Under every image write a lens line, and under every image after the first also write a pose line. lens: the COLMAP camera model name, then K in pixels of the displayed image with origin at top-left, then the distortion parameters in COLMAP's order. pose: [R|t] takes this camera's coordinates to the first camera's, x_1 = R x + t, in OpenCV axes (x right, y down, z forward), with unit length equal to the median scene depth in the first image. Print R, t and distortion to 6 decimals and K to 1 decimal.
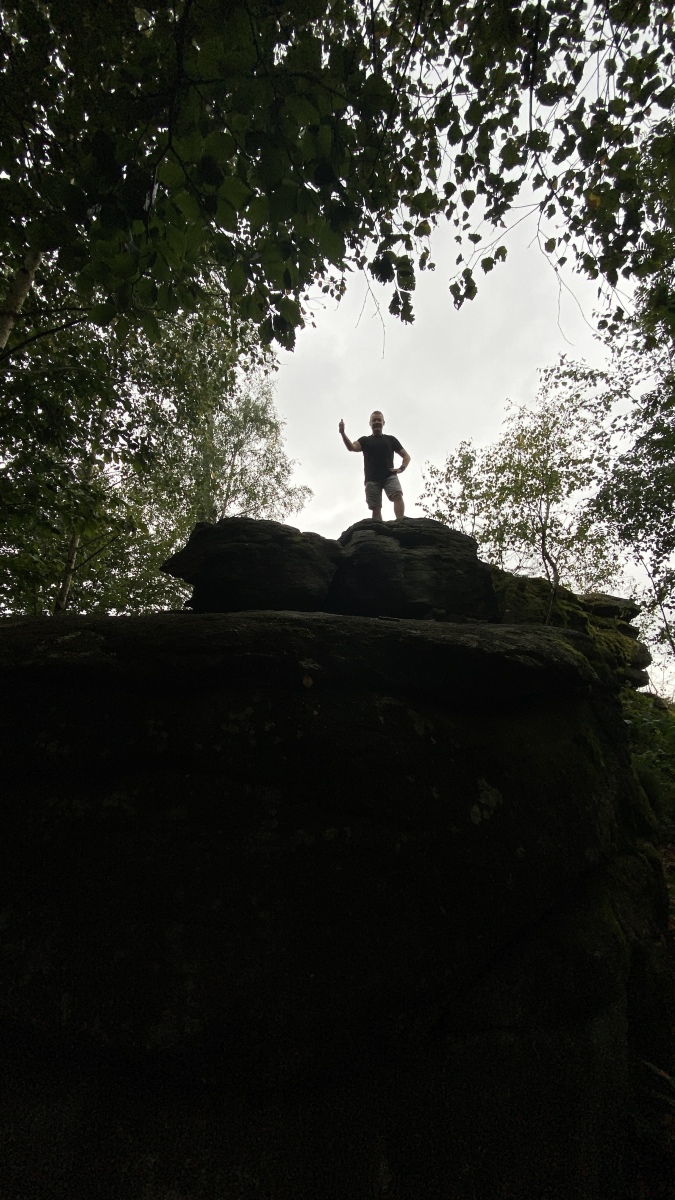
lens RADIAL K [[488.2, 0, 337.5], [0, 488.2, 600.0], [0, 0, 1]] dist [0.059103, -0.040176]
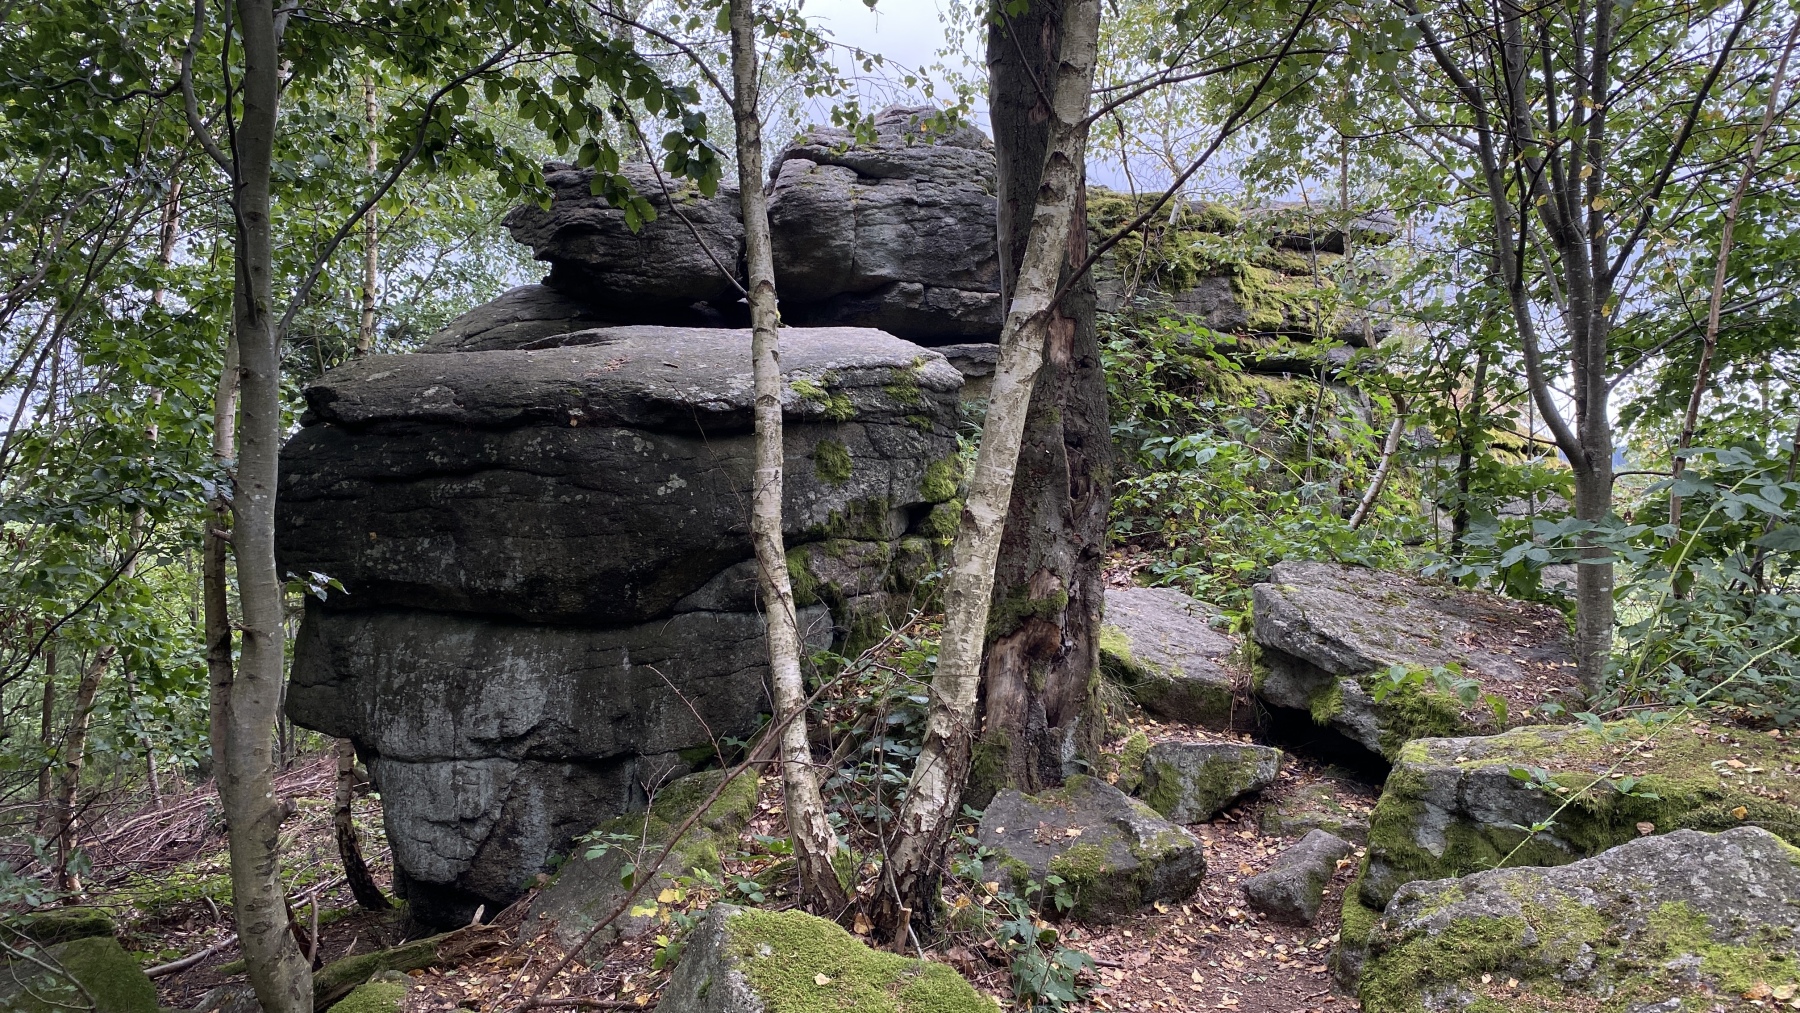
lens RADIAL K [[1467.4, 0, 900.0], [0, 1467.4, 506.5], [0, 0, 1]] dist [0.194291, -0.135664]
pose [[0.991872, -0.005119, -0.127141, 0.443207], [0.039869, 0.961379, 0.272324, -0.235029], [0.120836, -0.275179, 0.953769, -0.997883]]
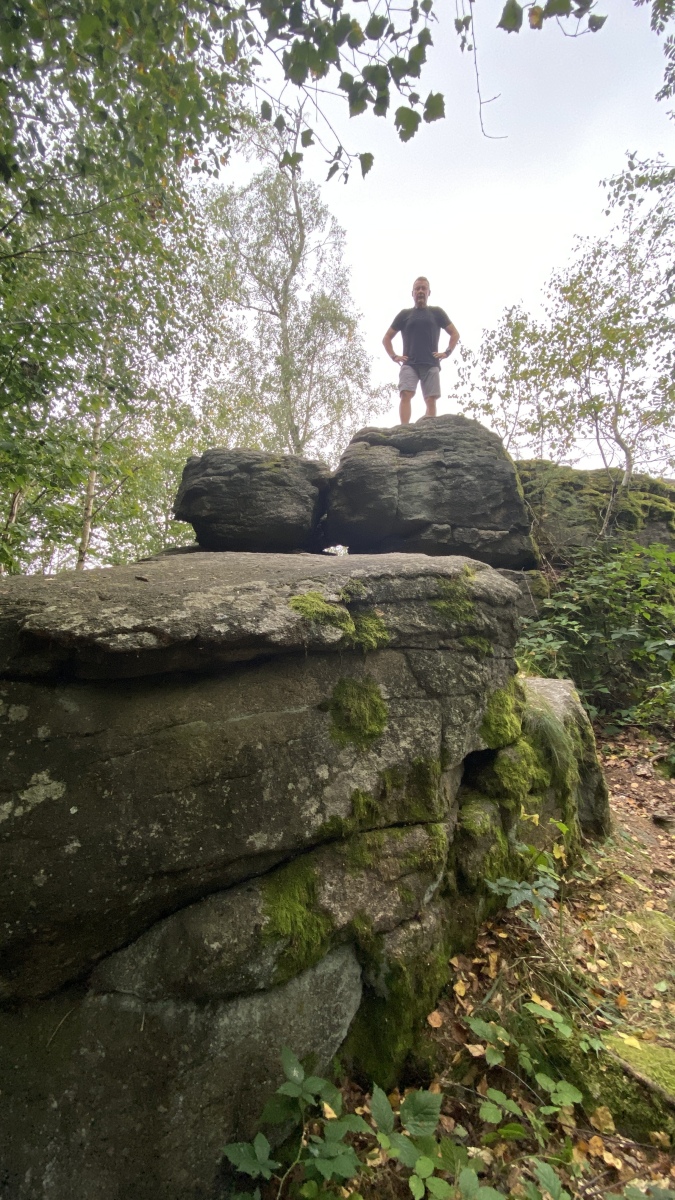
lens RADIAL K [[488.2, 0, 337.5], [0, 488.2, 600.0], [0, 0, 1]] dist [0.059103, -0.040176]
pose [[0.955516, -0.038050, -0.292475, 0.280332], [0.092174, 0.980498, 0.173571, -0.018906], [0.280167, -0.192809, 0.940389, 0.080915]]
